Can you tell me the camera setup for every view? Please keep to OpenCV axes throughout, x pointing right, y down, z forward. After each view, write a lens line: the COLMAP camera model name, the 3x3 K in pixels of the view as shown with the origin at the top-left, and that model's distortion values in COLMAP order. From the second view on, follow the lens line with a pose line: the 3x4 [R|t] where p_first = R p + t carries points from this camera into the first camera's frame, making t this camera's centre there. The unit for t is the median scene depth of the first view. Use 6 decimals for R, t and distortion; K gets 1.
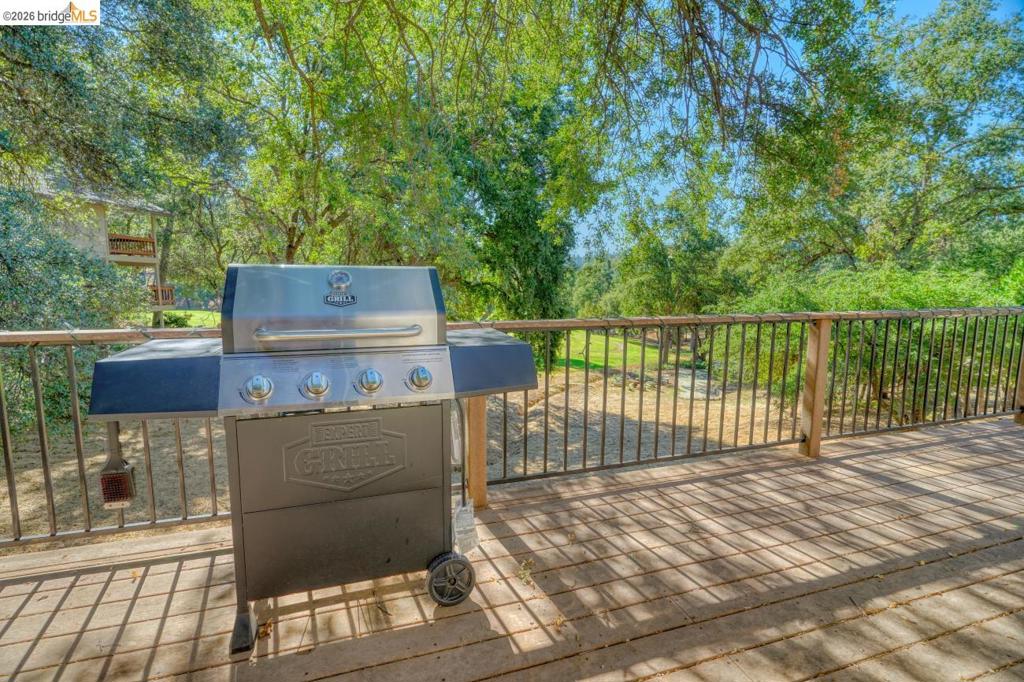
lens RADIAL K [[487.5, 0, 512.0], [0, 487.5, 341.0], [0, 0, 1]] dist [-0.001075, 0.001274]
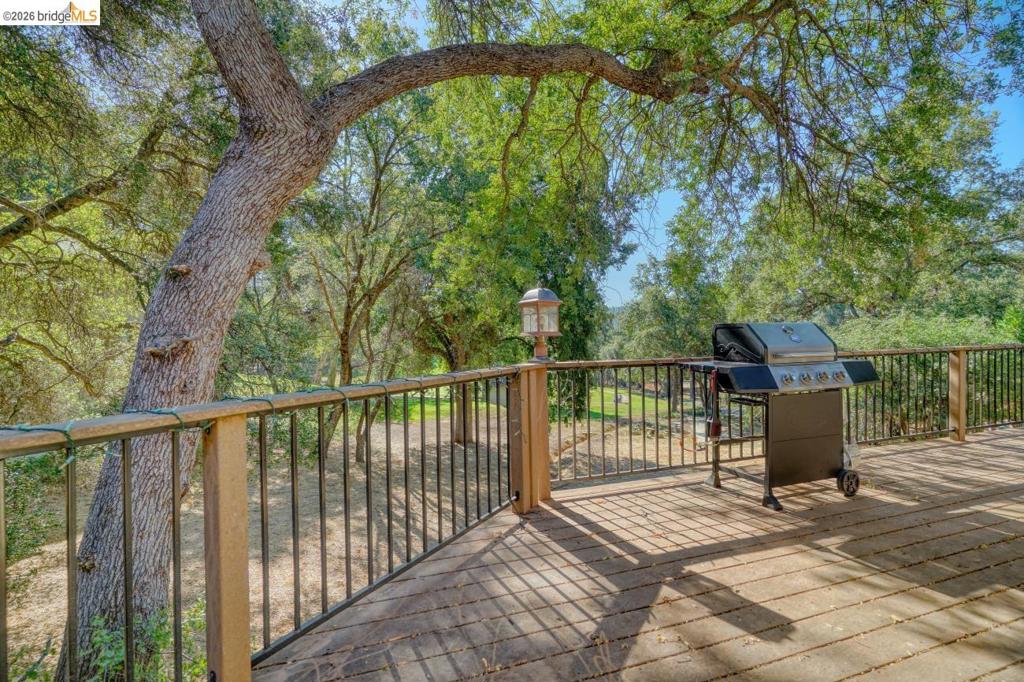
lens RADIAL K [[487.5, 0, 512.0], [0, 487.5, 341.0], [0, 0, 1]] dist [-0.001075, 0.001274]
pose [[0.999536, -0.021361, 0.021703, -0.093692], [0.023636, 0.993580, -0.110633, 0.007407], [-0.019200, 0.111095, 0.993624, -0.059700]]
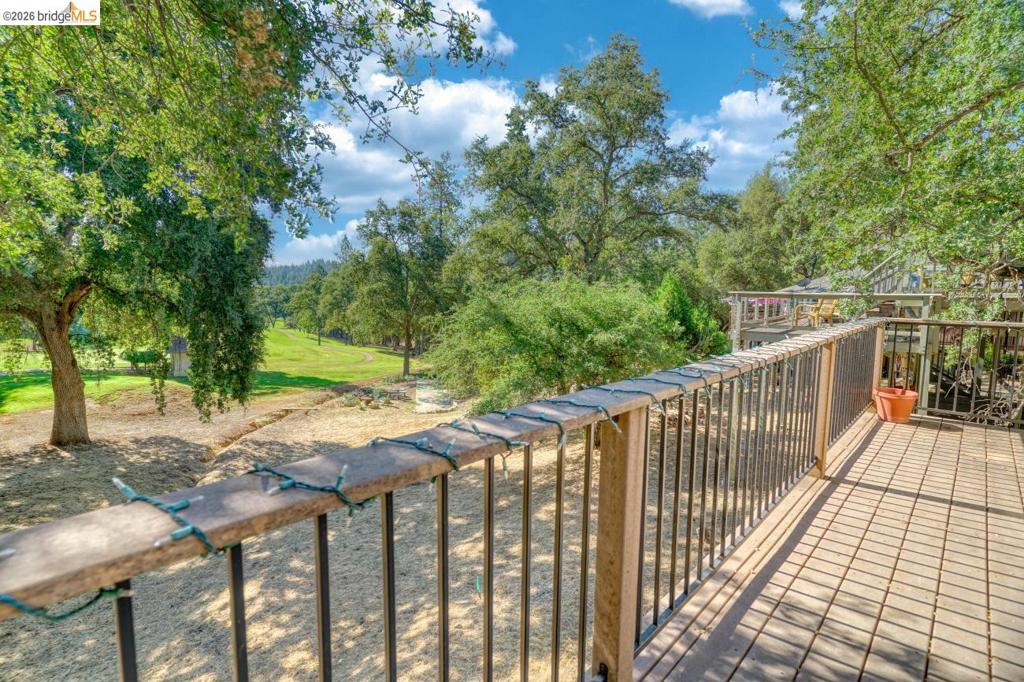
lens RADIAL K [[487.5, 0, 512.0], [0, 487.5, 341.0], [0, 0, 1]] dist [-0.001075, 0.001274]
pose [[0.886178, -0.043000, 0.461345, 0.113854], [0.049895, 0.998751, -0.002752, -0.013464], [-0.460650, 0.025457, 0.887217, 0.095203]]
